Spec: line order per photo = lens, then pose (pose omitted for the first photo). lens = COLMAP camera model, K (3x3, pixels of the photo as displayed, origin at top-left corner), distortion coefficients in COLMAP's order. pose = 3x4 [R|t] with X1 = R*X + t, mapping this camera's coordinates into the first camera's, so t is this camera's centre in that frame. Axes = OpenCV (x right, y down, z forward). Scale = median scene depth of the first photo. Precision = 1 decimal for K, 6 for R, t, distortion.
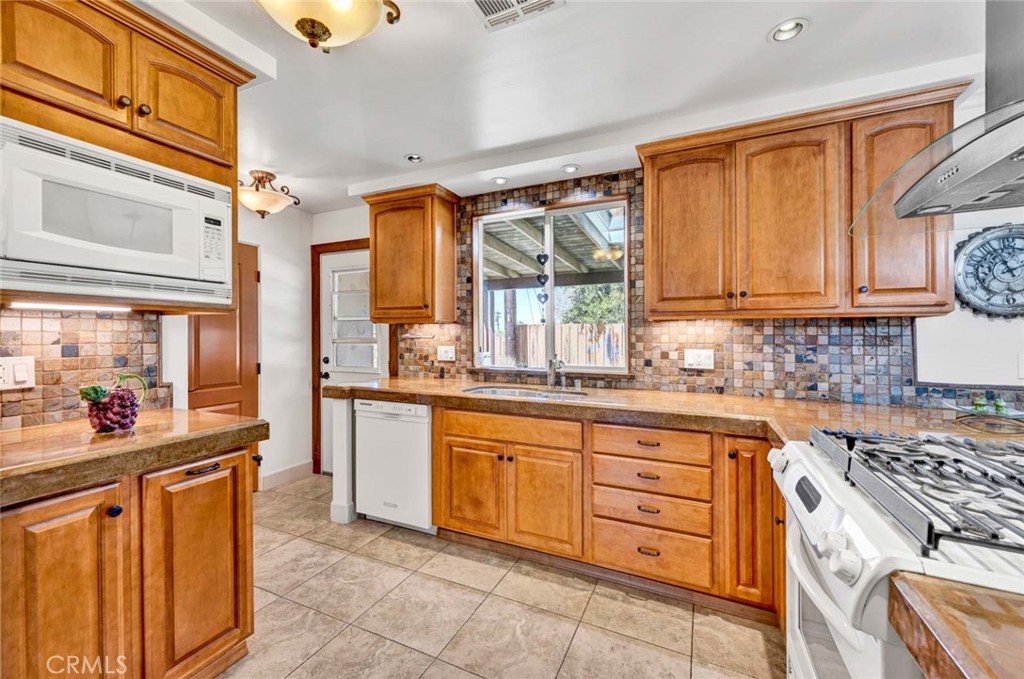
lens RADIAL K [[406.4, 0, 508.1], [0, 406.4, 337.7], [0, 0, 1]] dist [0.000973, -0.000186]
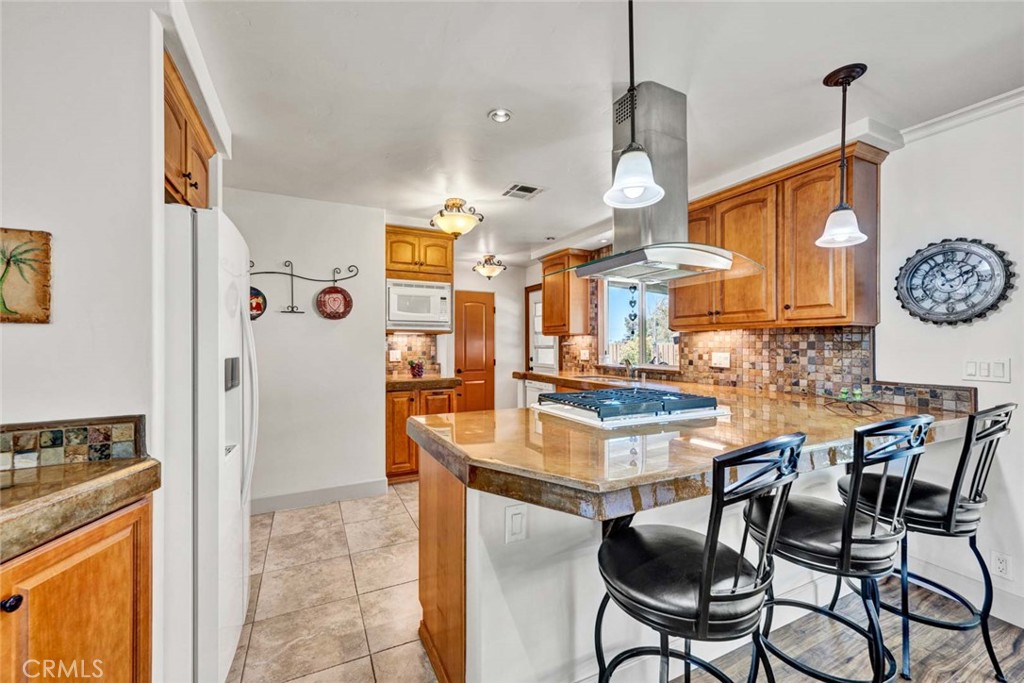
lens RADIAL K [[411.8, 0, 506.1], [0, 411.8, 346.1], [0, 0, 1]] dist [-0.009447, -0.000193]
pose [[0.774516, 0.000779, -0.632554, 0.853373], [-0.002780, 0.999994, -0.002173, 0.013439], [0.632548, 0.003442, 0.774513, -0.530782]]
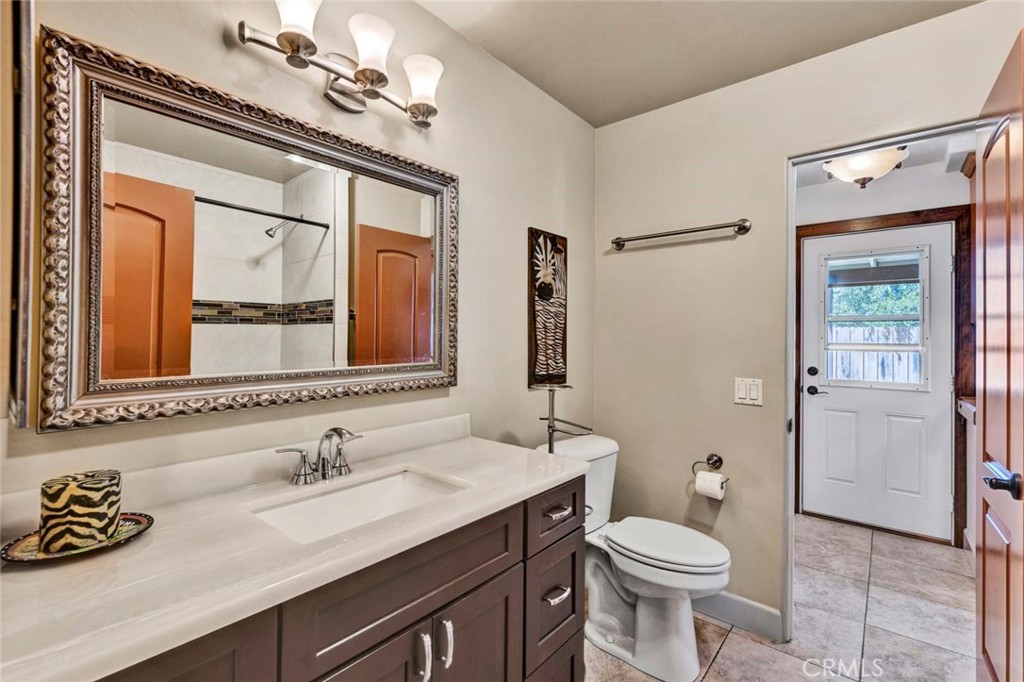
lens RADIAL K [[449.0, 0, 512.0], [0, 449.0, 341.0], [0, 0, 1]] dist [-0.000161, -0.000040]
pose [[0.965557, 0.006922, -0.260100, -1.369620], [-0.008598, 0.999949, -0.005306, 0.010832], [0.260050, 0.007359, 0.965567, 0.003286]]
